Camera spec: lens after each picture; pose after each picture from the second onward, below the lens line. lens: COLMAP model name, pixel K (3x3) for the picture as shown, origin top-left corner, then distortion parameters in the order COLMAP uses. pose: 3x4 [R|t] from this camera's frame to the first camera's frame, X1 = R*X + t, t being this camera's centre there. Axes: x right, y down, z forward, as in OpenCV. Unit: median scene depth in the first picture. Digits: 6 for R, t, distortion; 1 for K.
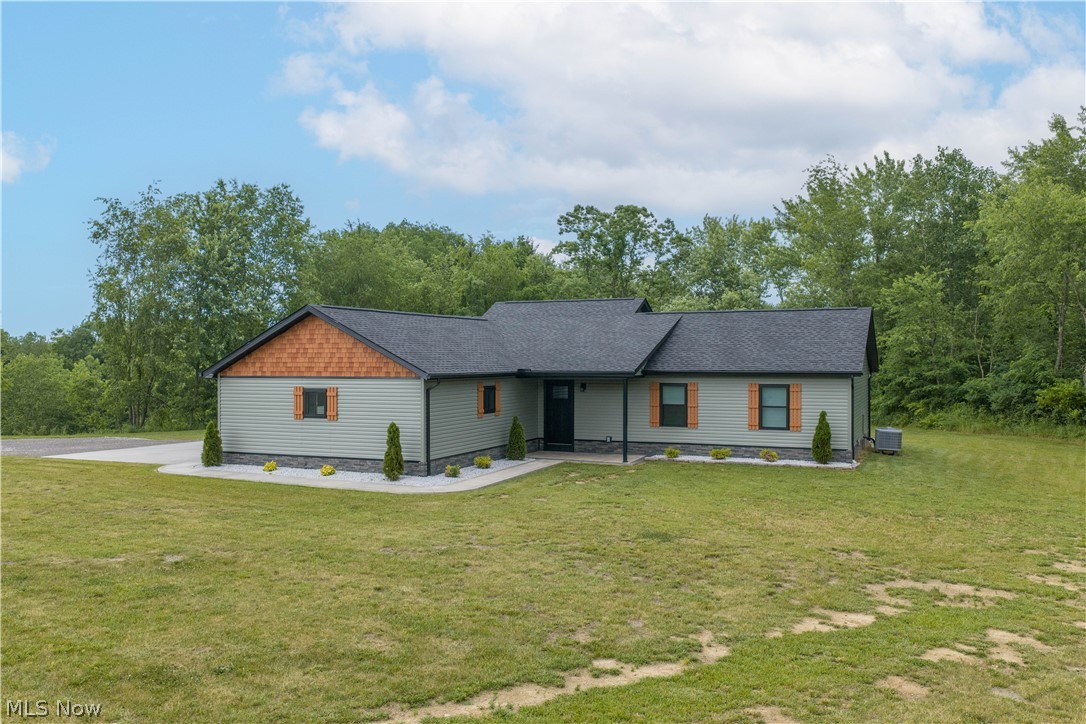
lens RADIAL K [[902.5, 0, 544.2], [0, 902.5, 365.0], [0, 0, 1]] dist [0.025877, -0.048576]
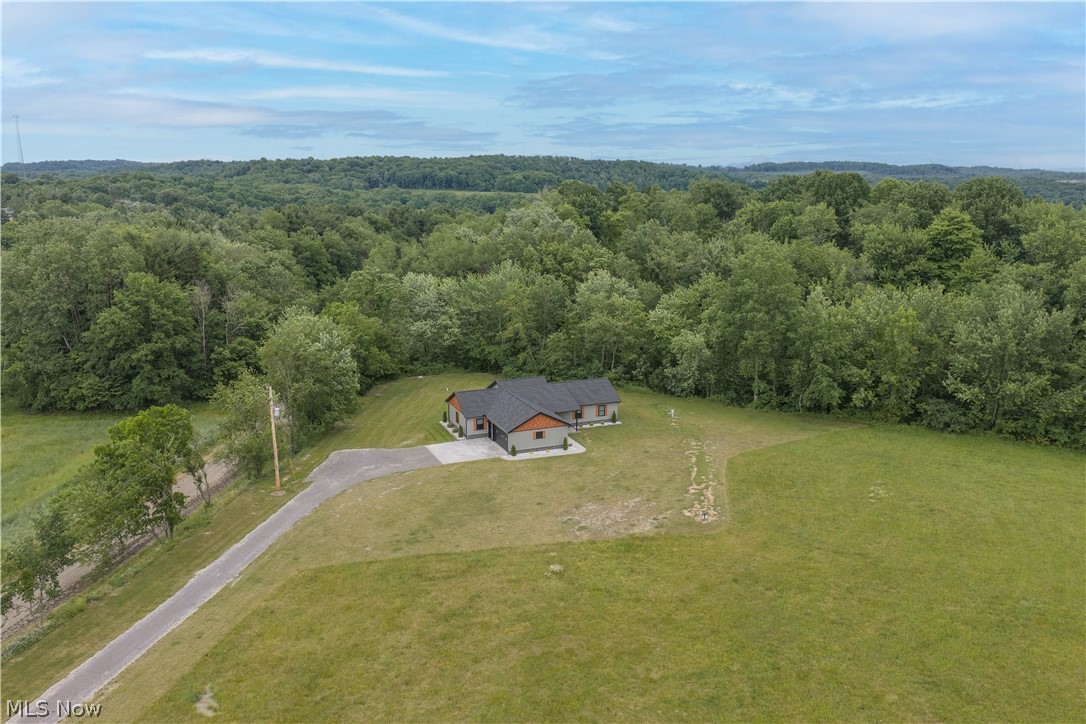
lens RADIAL K [[902.5, 0, 544.2], [0, 902.5, 365.0], [0, 0, 1]] dist [0.025877, -0.048576]
pose [[0.695465, -0.150147, 0.702698, -2.941893], [0.004524, 0.978821, 0.204670, -1.057173], [-0.718546, -0.139162, 0.681415, -1.656530]]
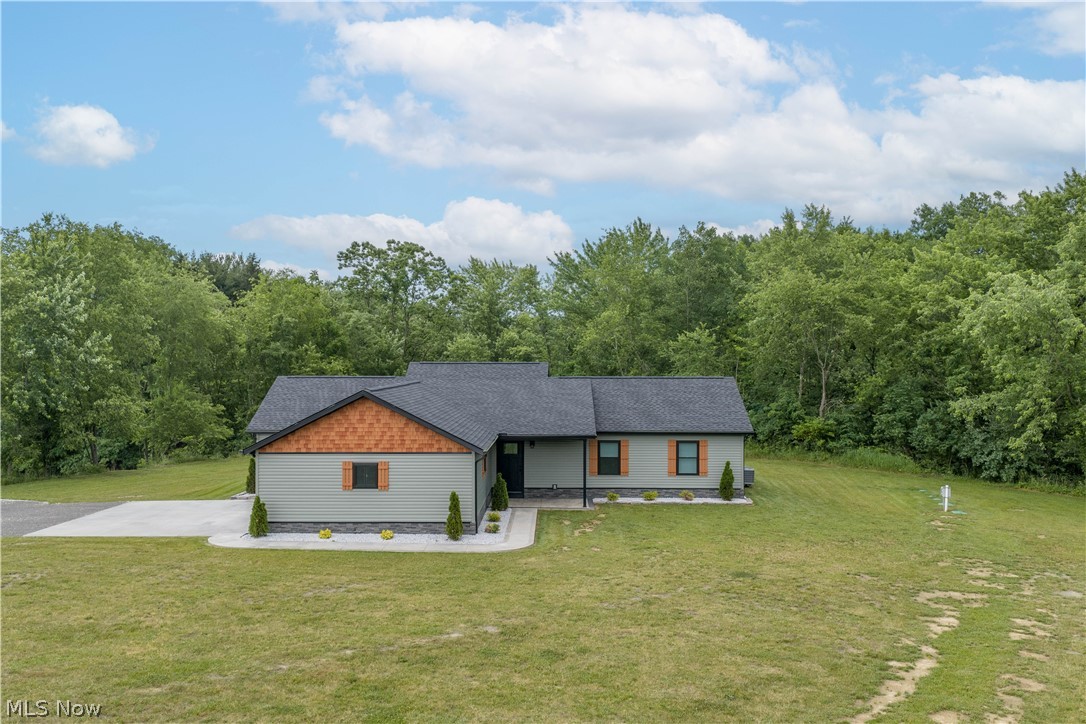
lens RADIAL K [[902.5, 0, 544.2], [0, 902.5, 365.0], [0, 0, 1]] dist [0.025877, -0.048576]
pose [[0.922507, -0.000985, 0.385978, -0.477991], [0.000338, 0.999998, 0.001744, -0.097938], [-0.385980, -0.001478, 0.922506, -0.138494]]
